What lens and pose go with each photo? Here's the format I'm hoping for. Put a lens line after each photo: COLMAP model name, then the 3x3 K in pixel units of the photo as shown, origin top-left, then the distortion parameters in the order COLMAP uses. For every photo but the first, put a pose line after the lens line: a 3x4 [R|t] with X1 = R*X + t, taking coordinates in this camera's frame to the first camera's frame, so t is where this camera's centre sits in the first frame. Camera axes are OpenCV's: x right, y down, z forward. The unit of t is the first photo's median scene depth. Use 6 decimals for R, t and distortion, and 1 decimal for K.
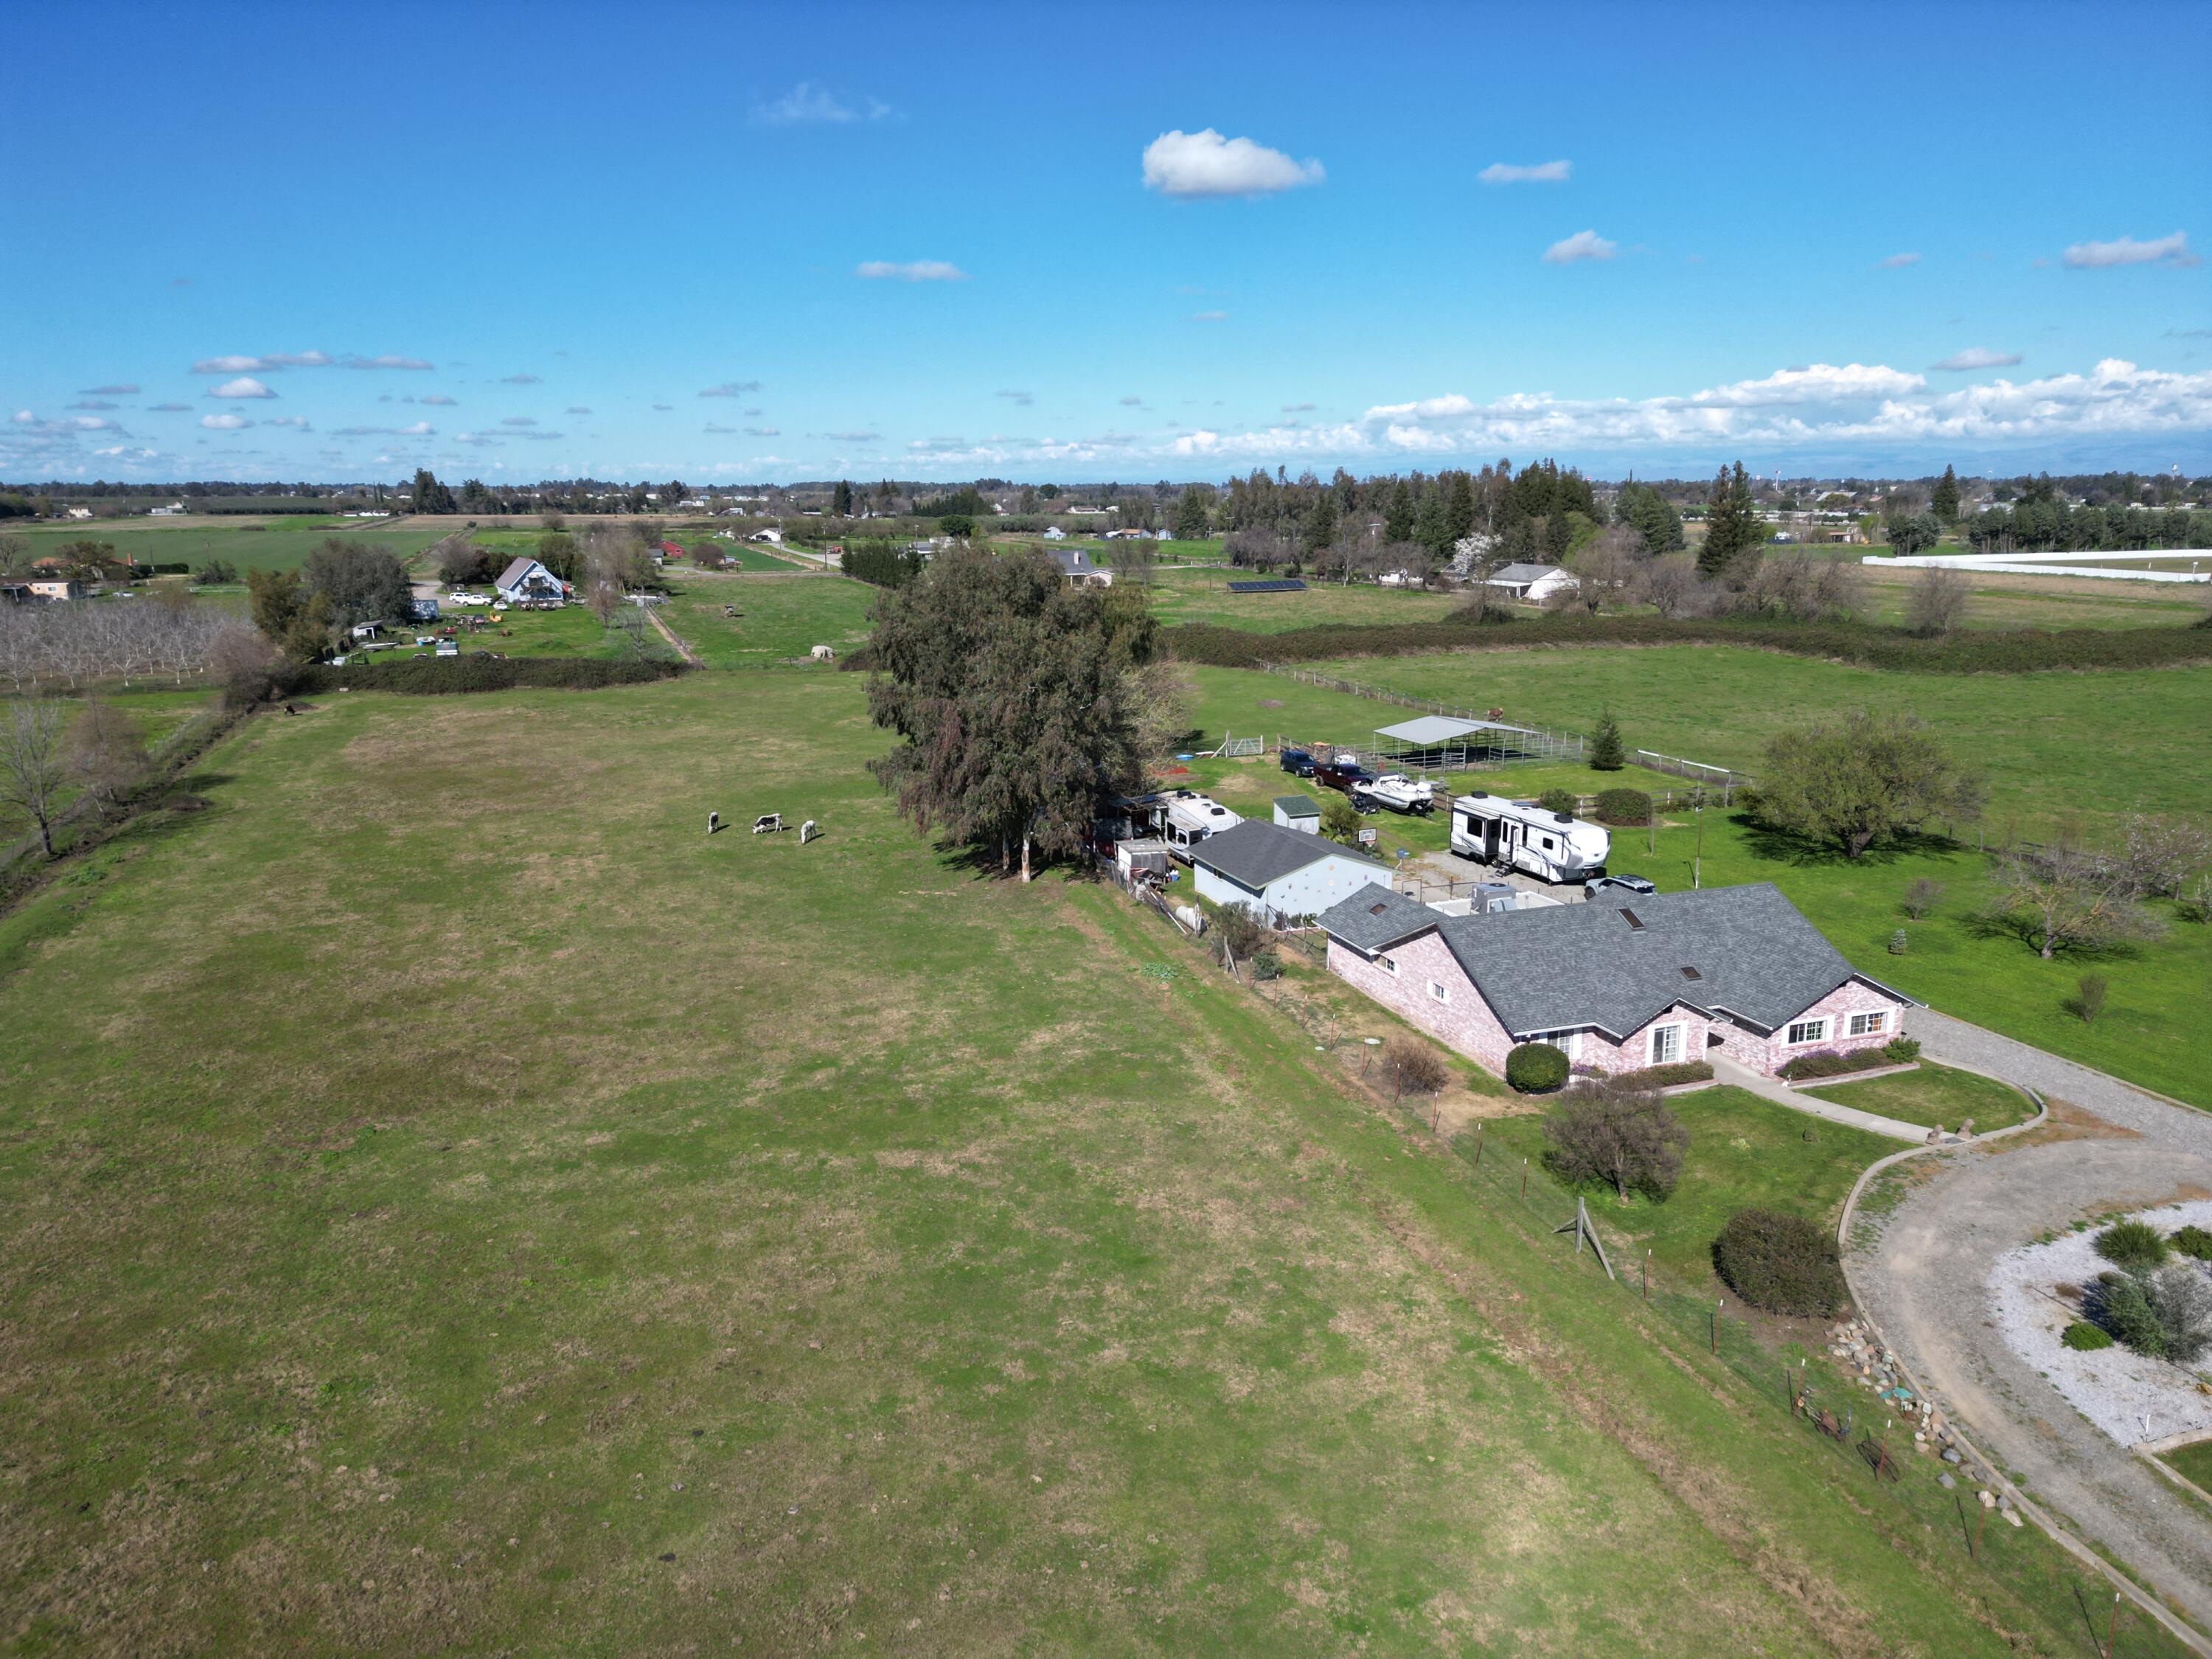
lens RADIAL K [[1552.2, 0, 1108.0], [0, 1552.2, 812.5], [0, 0, 1]] dist [0.082591, -0.086144]
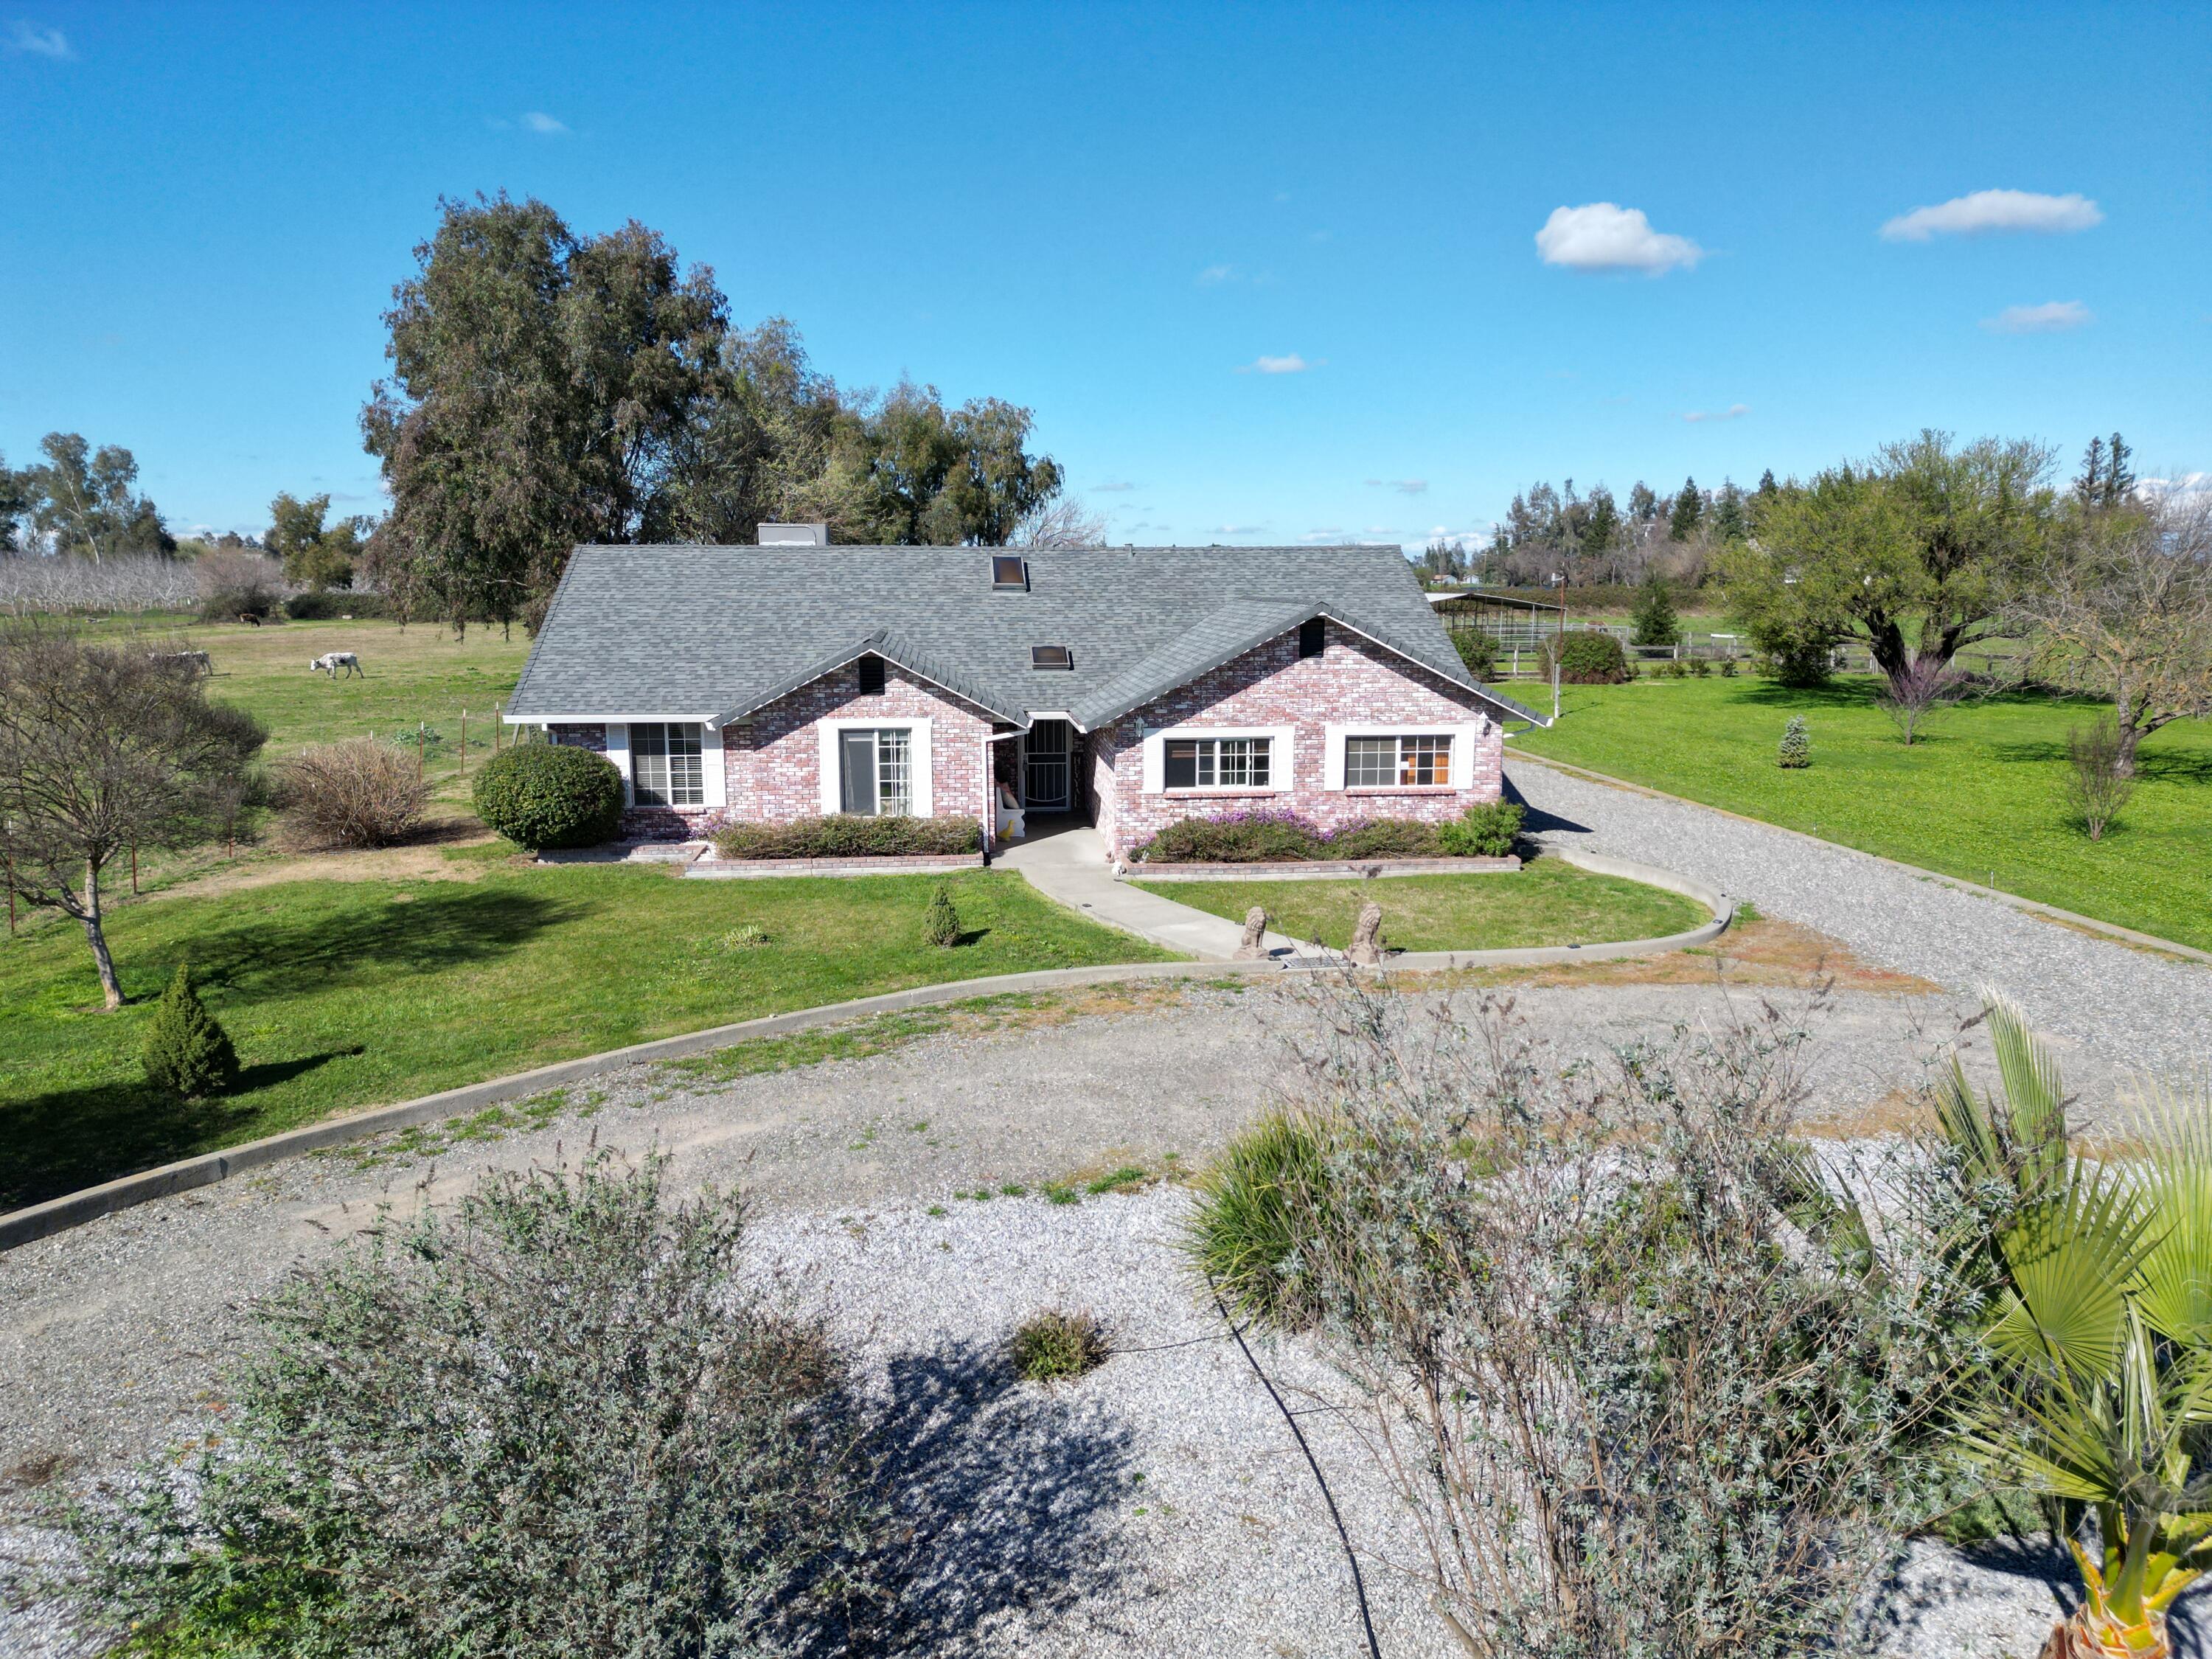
lens RADIAL K [[1550.3, 0, 1112.7], [0, 1550.3, 793.7], [0, 0, 1]] dist [0.098533, -0.088287]
pose [[0.971622, 0.036669, -0.233679, 0.365473], [-0.052658, 0.996651, -0.062555, 0.124810], [0.230602, 0.073084, 0.970300, 0.422340]]
